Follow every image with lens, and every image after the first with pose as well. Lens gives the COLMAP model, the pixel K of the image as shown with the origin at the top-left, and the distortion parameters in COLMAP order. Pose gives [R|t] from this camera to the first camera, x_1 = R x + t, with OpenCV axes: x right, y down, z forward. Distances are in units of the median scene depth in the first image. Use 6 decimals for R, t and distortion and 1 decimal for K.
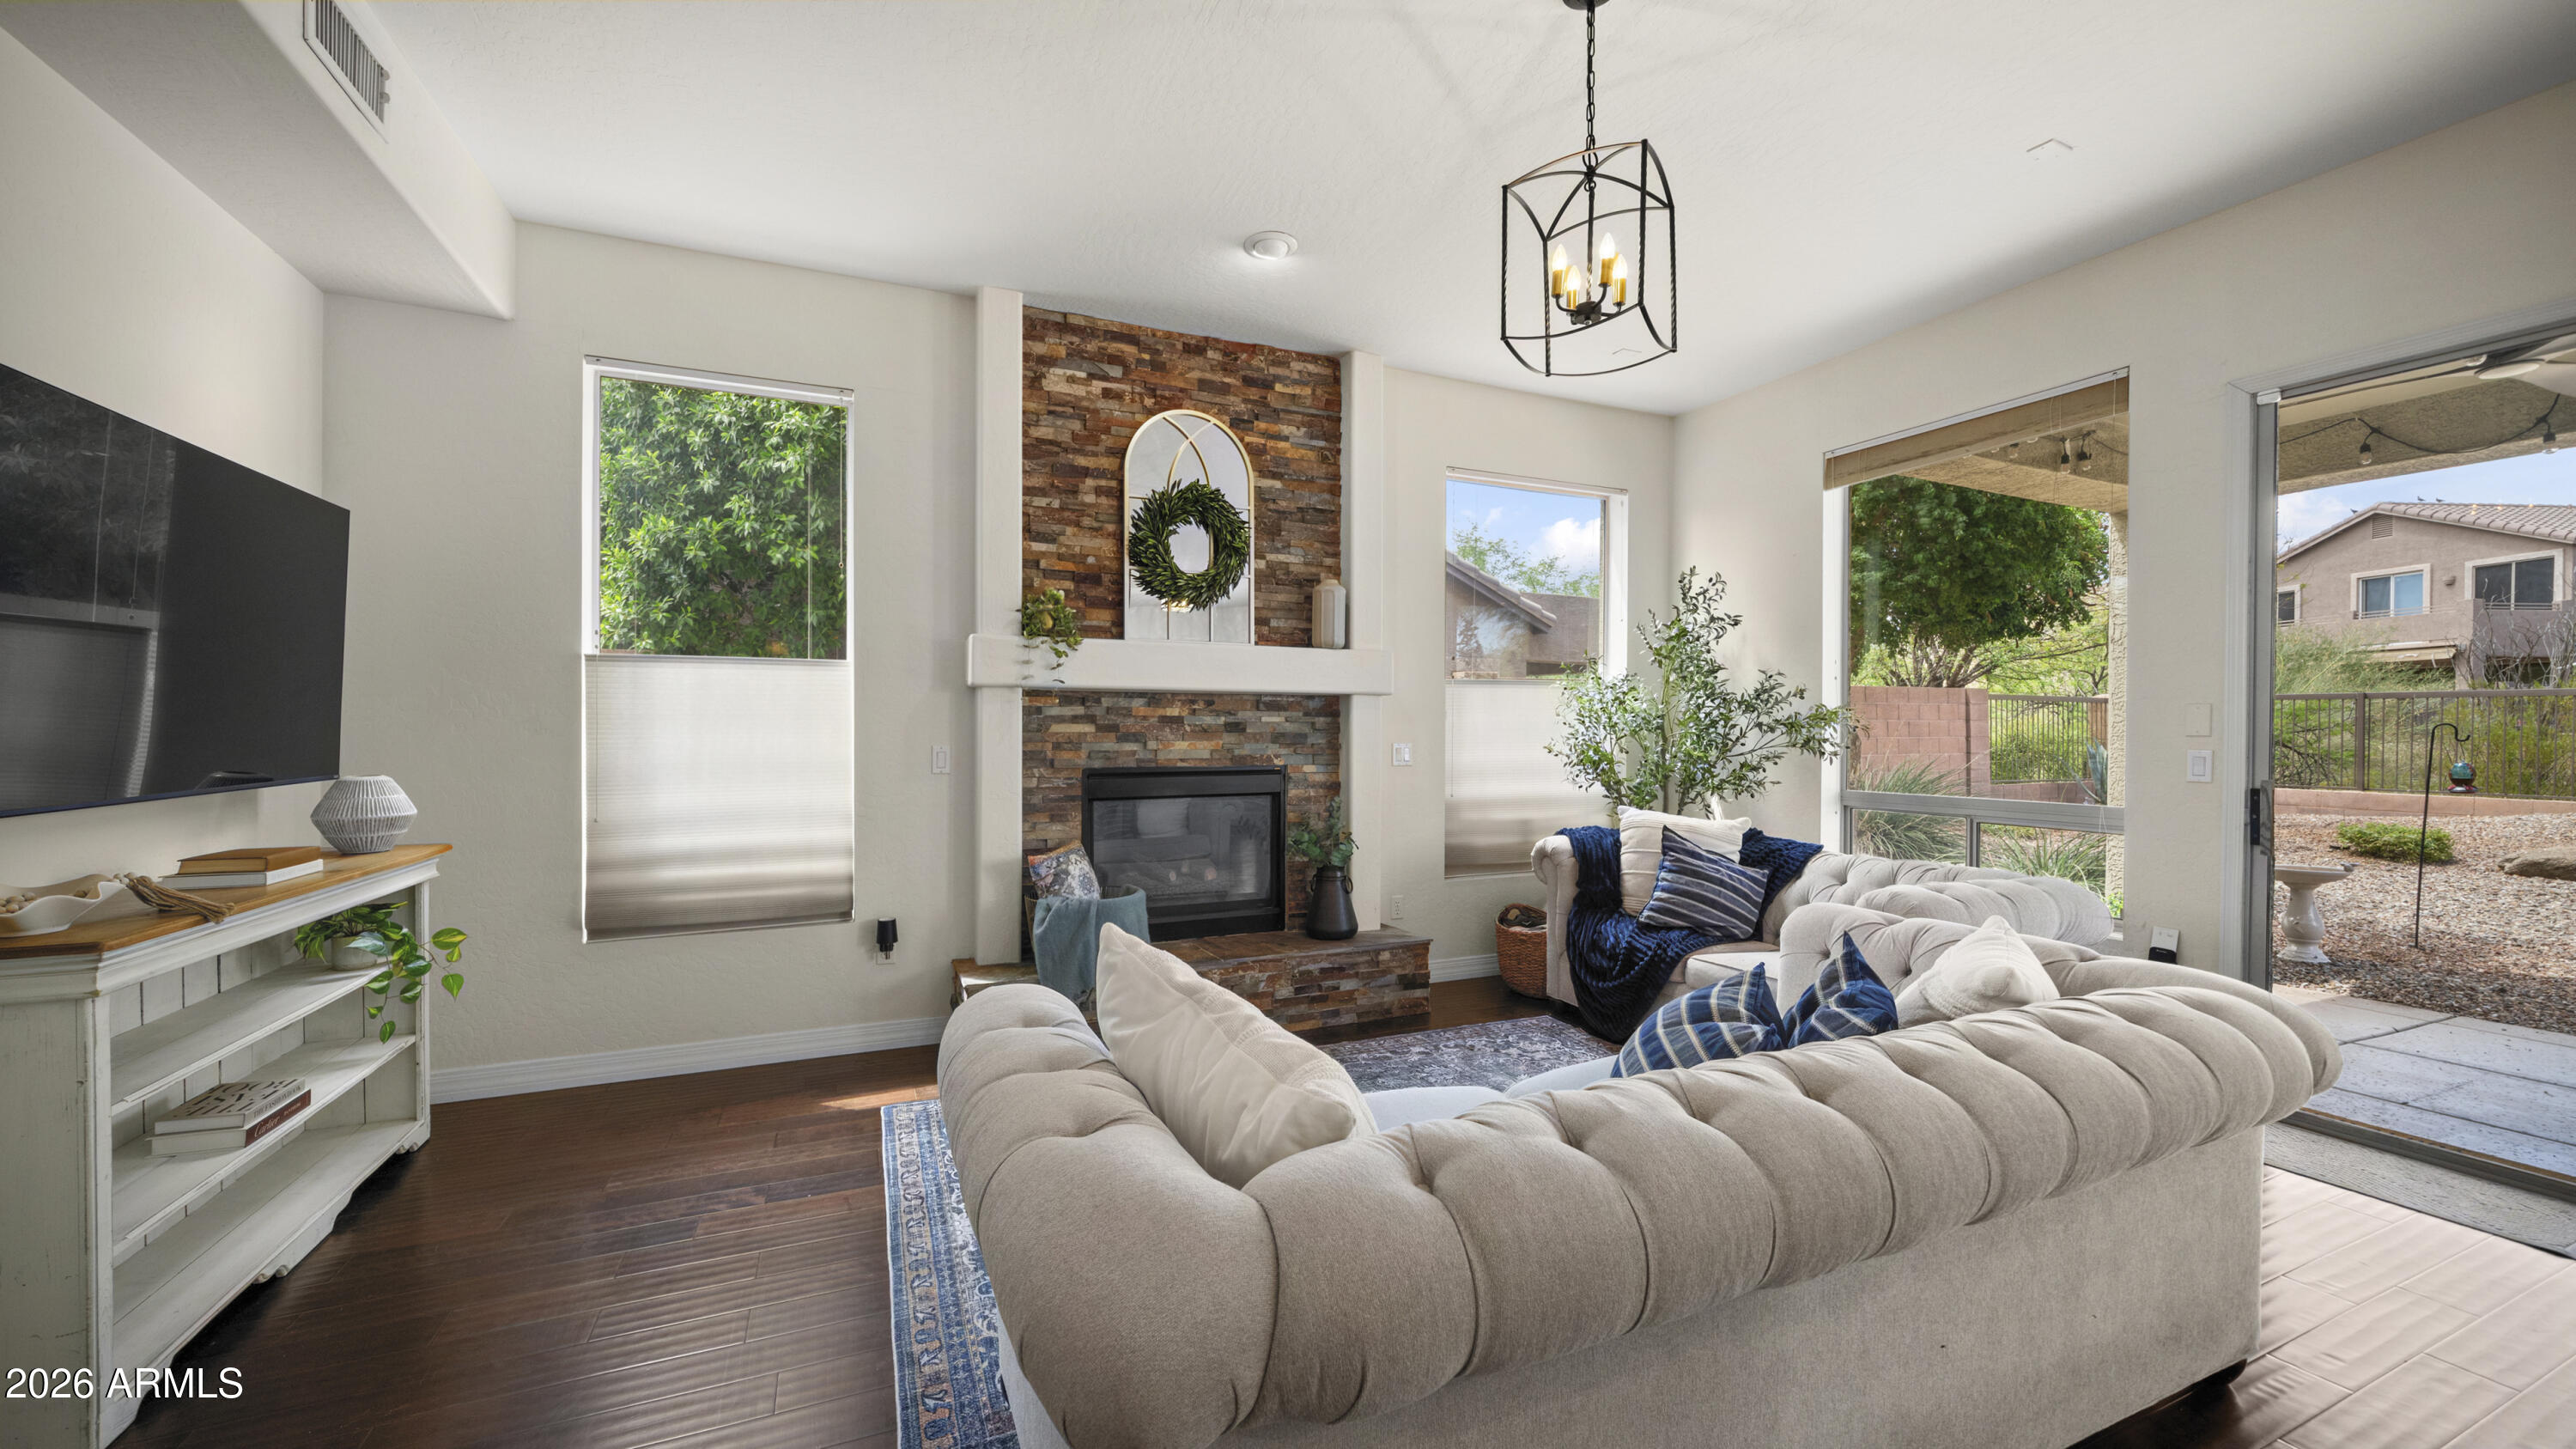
lens RADIAL K [[964.8, 0, 1237.3], [0, 964.8, 731.6], [0, 0, 1]] dist [0.000076, 0.000133]
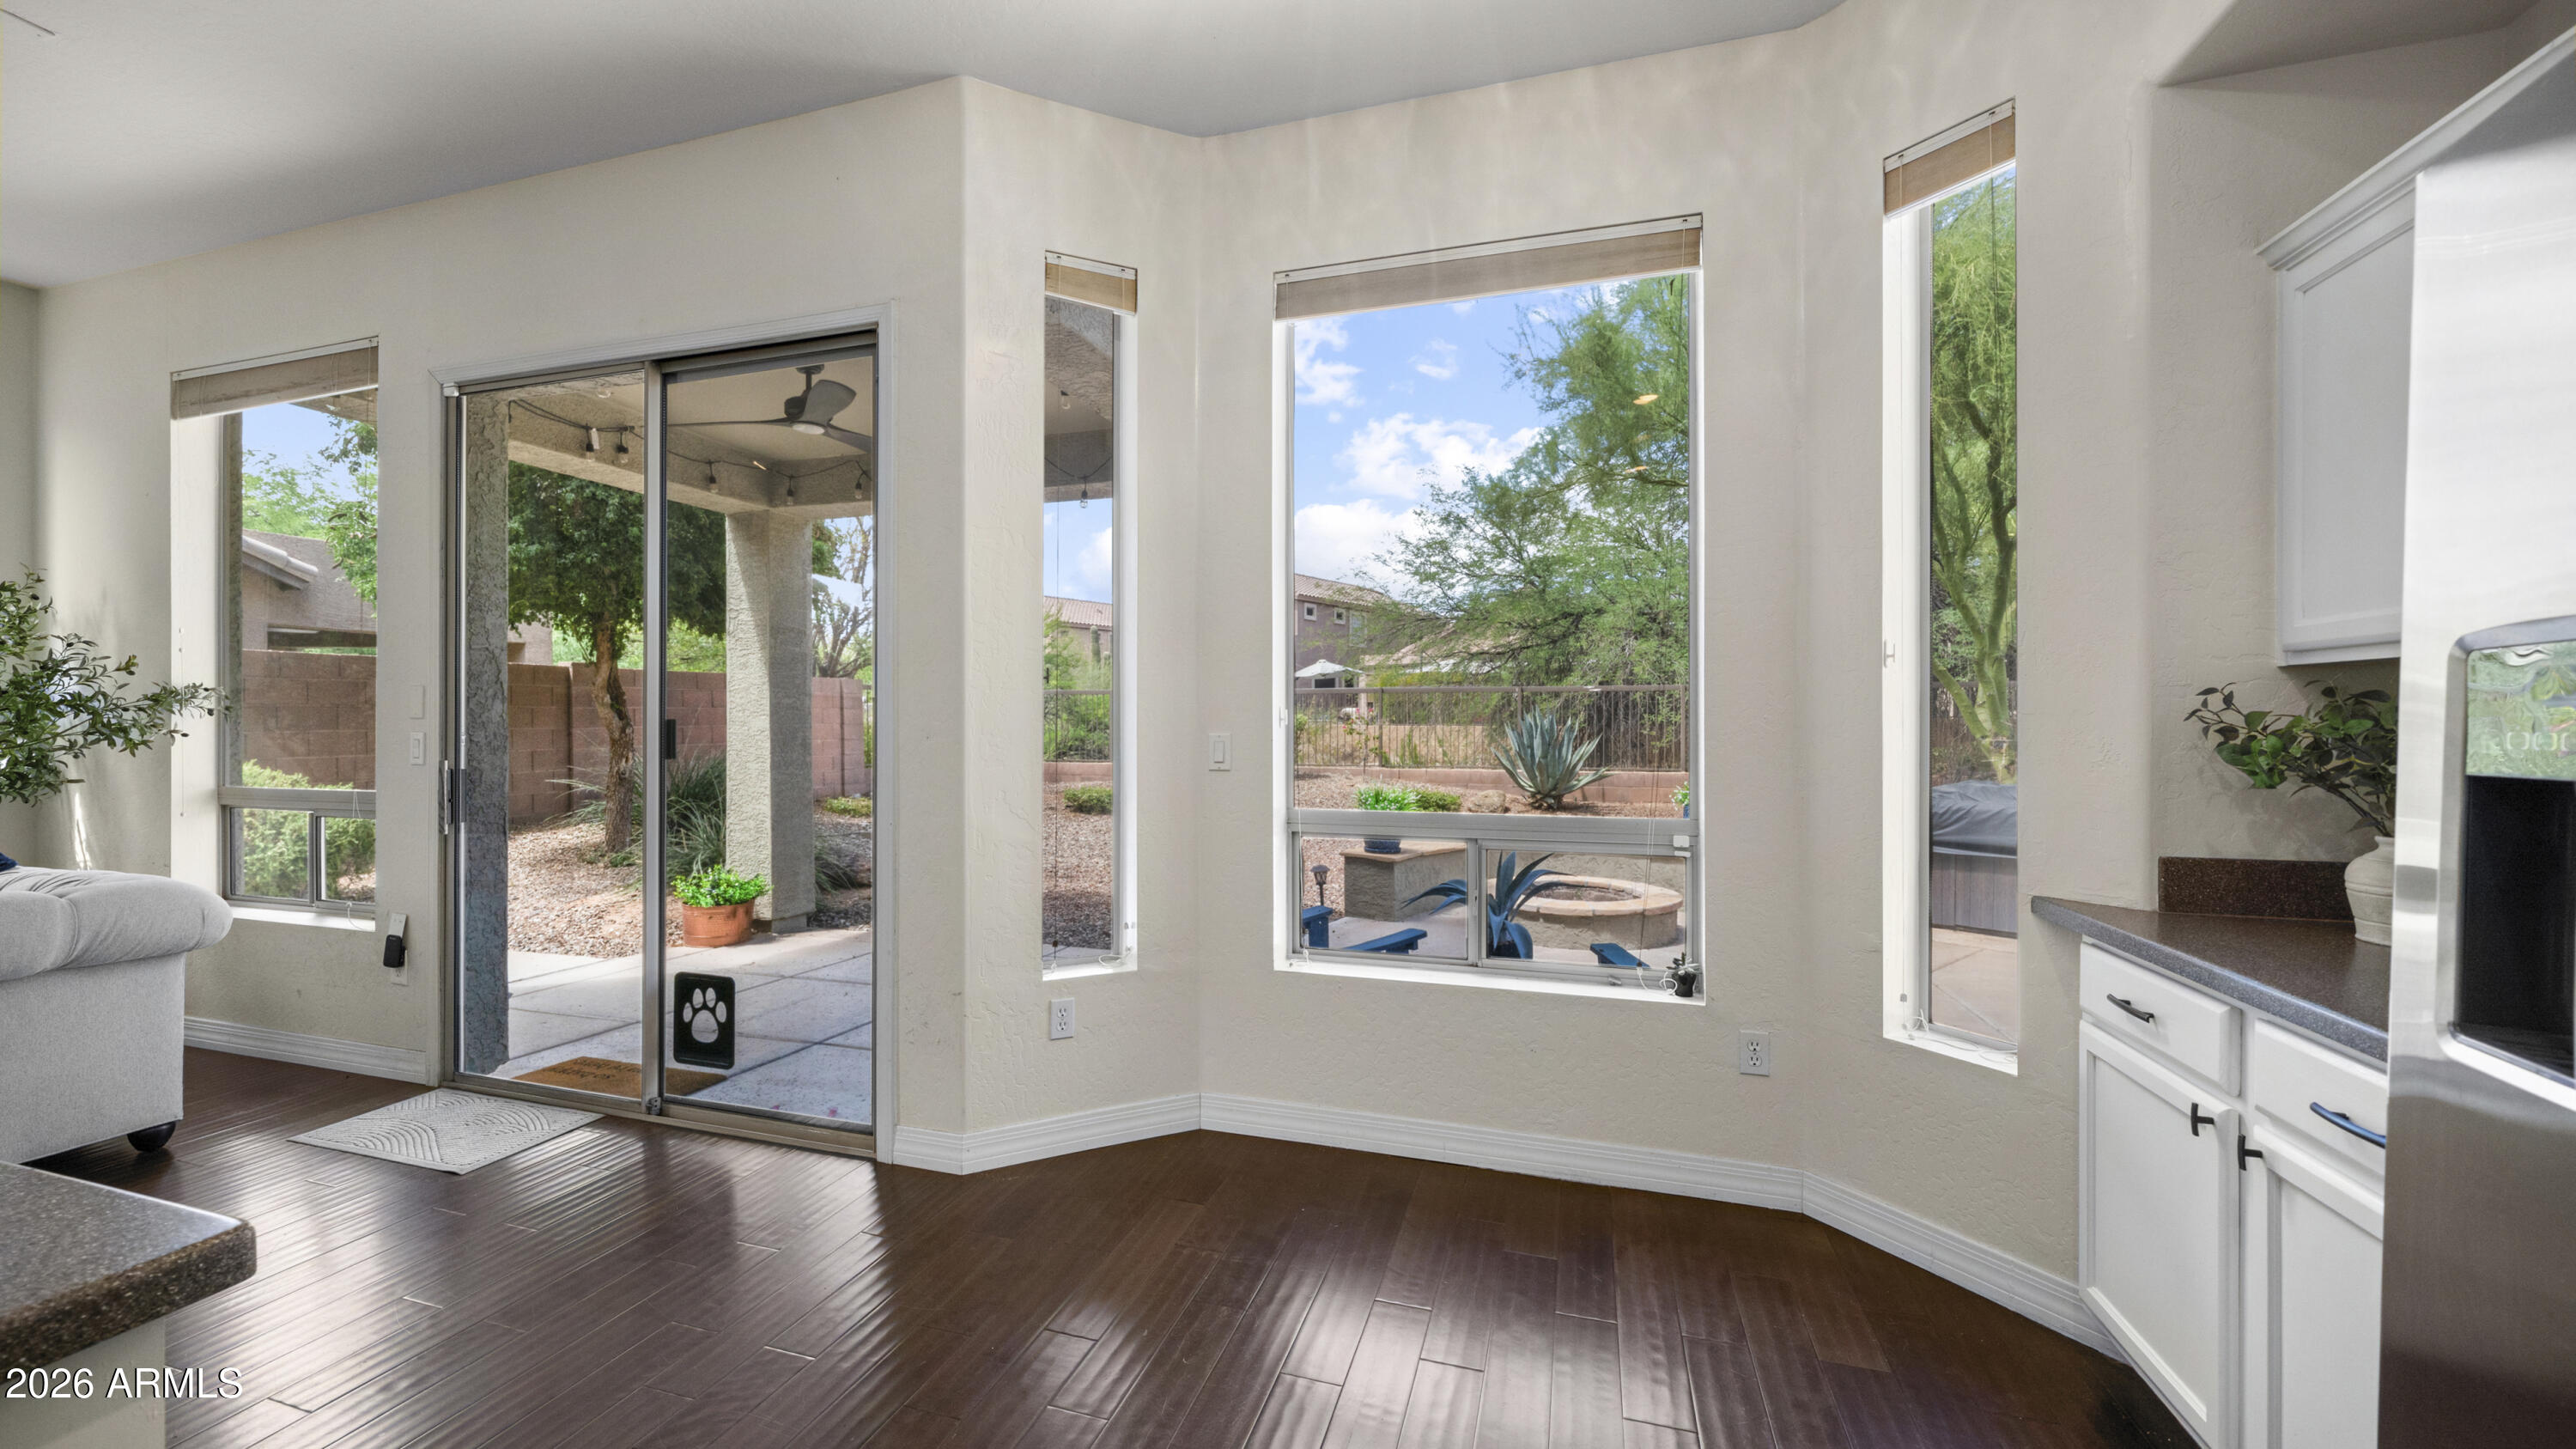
lens RADIAL K [[994.1, 0, 1288.0], [0, 994.1, 724.5], [0, 0, 1]] dist [-0.000058, 0.000042]
pose [[0.636055, -0.007606, 0.771606, 0.590071], [0.005677, 0.999970, 0.005177, 0.009735], [-0.771623, 0.001088, 0.636080, -0.273458]]
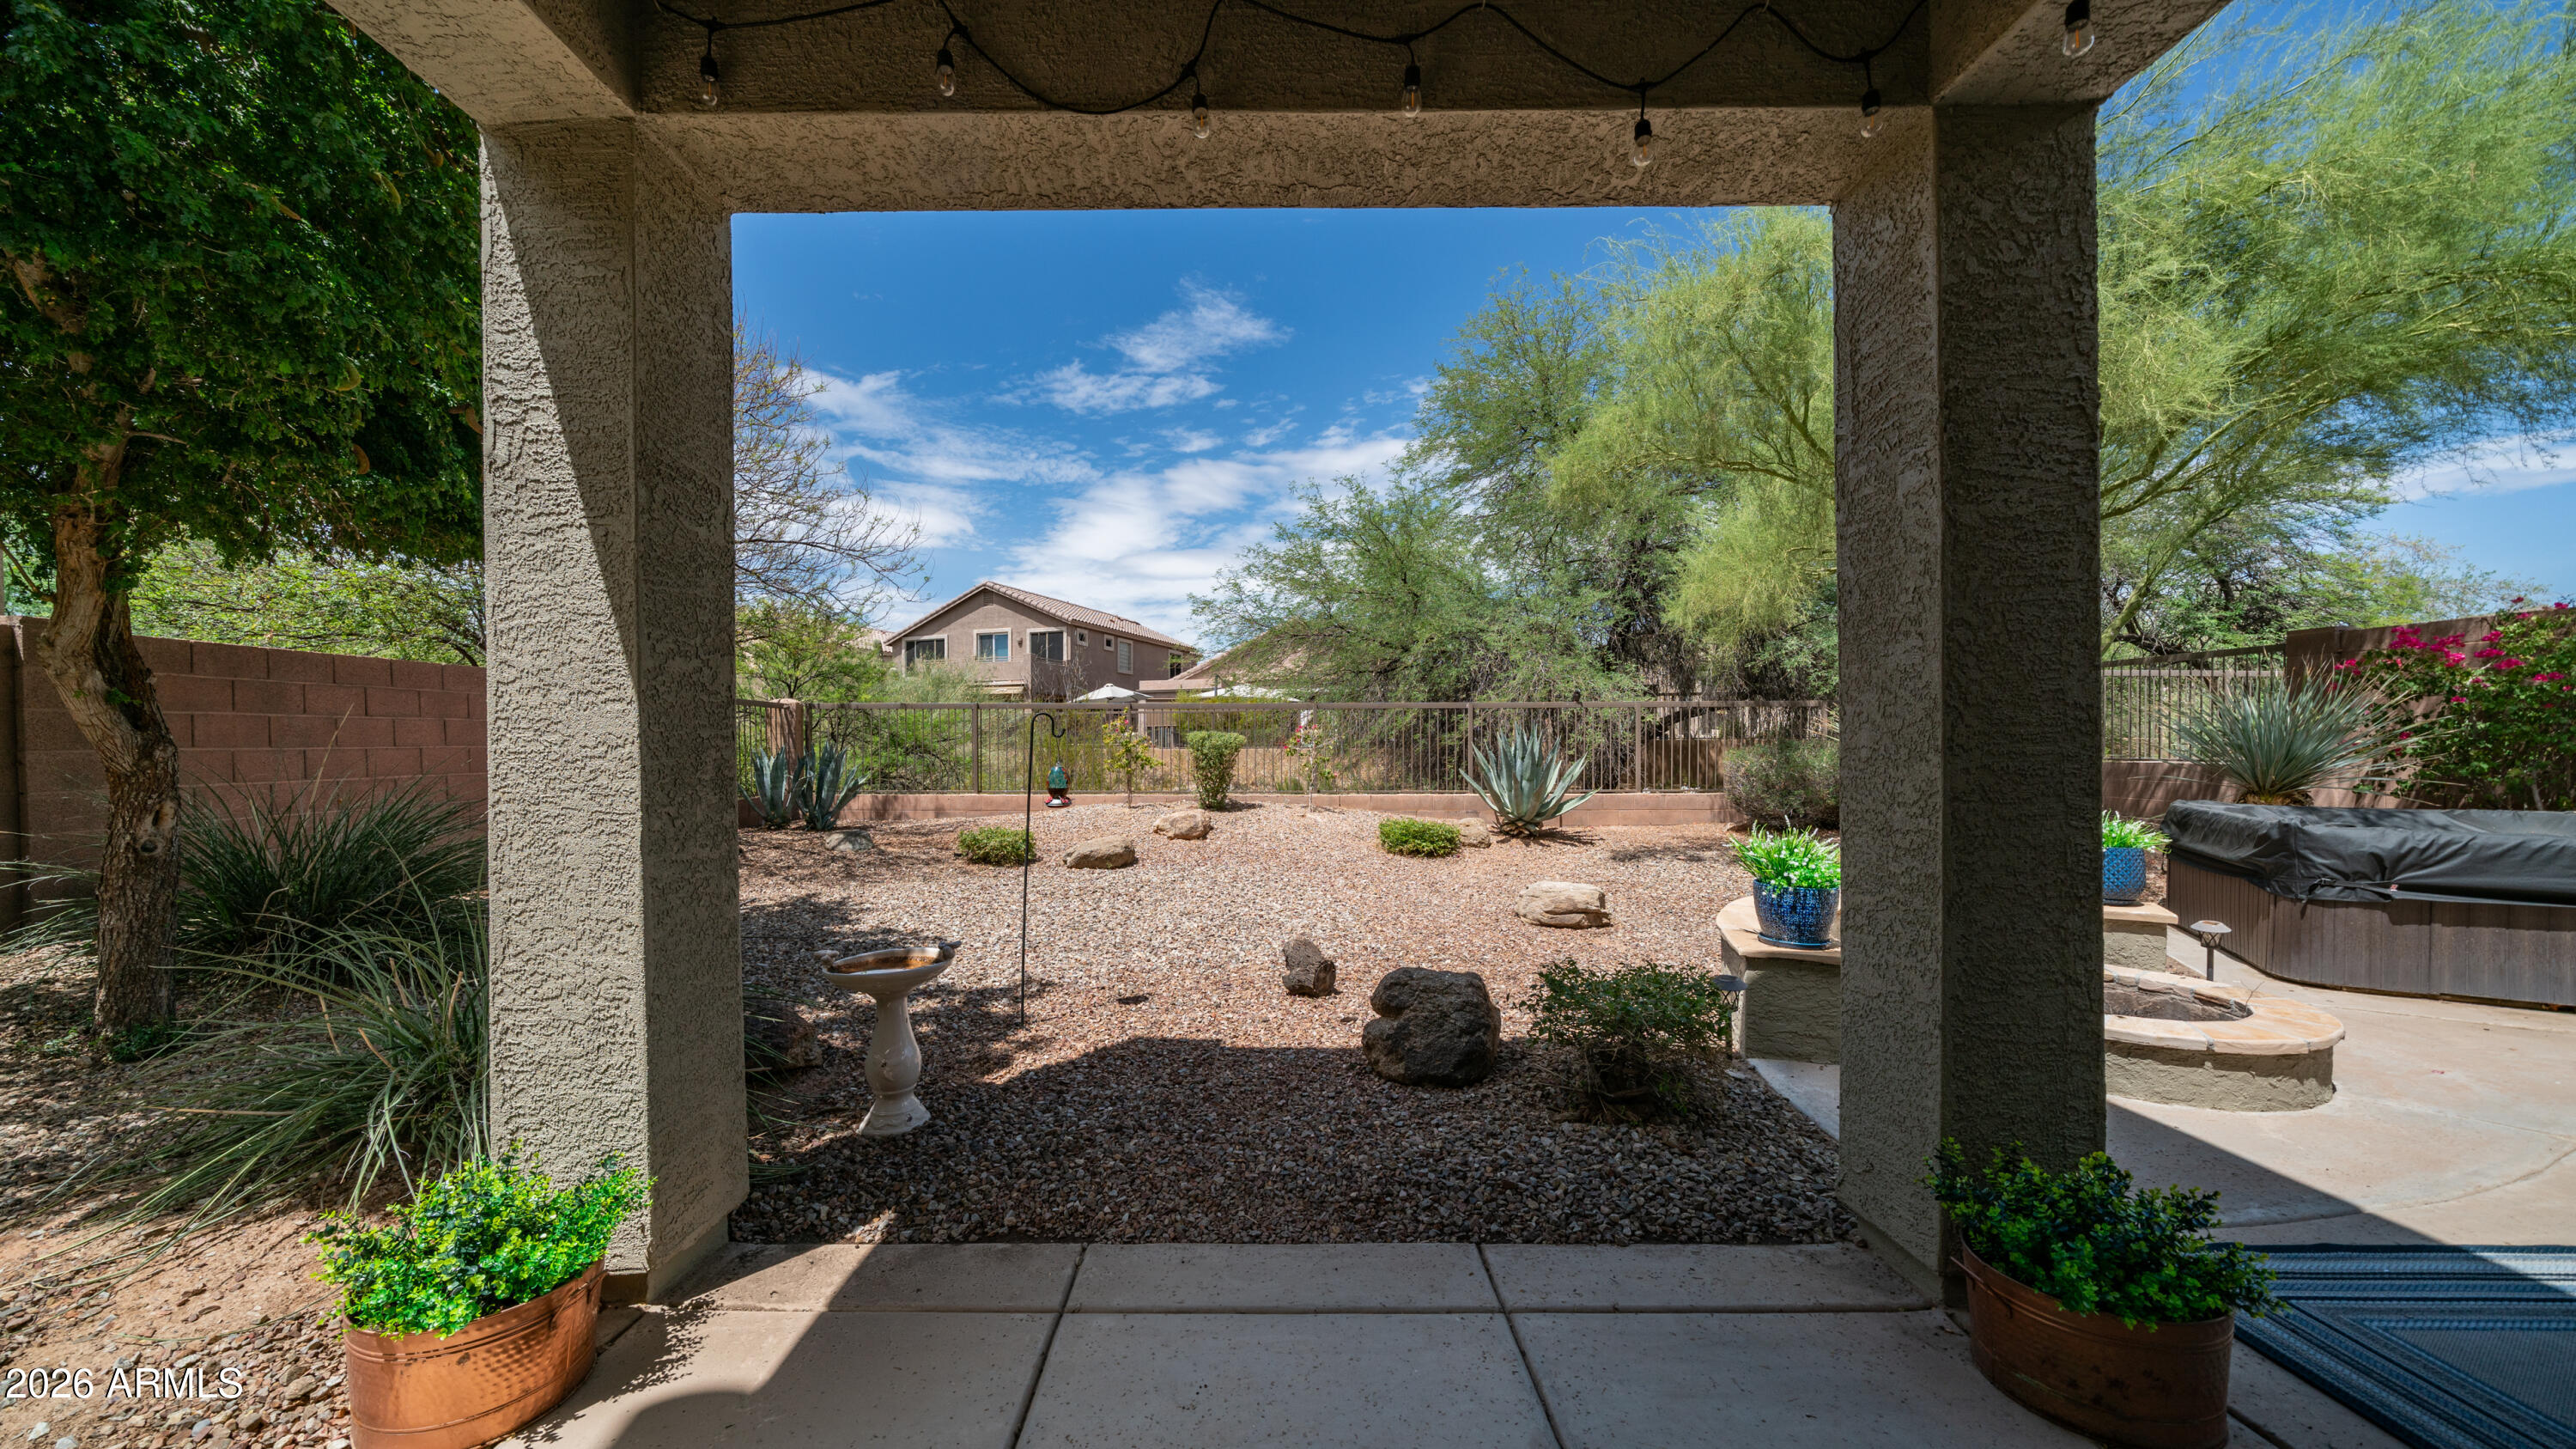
lens RADIAL K [[911.1, 0, 1259.6], [0, 911.1, 755.0], [0, 0, 1]] dist [-0.000773, -0.000100]
pose [[0.401815, -0.012825, 0.915631, 0.936432], [0.008307, 0.999912, 0.010360, 0.025721], [-0.915683, 0.003443, 0.401886, 0.783109]]
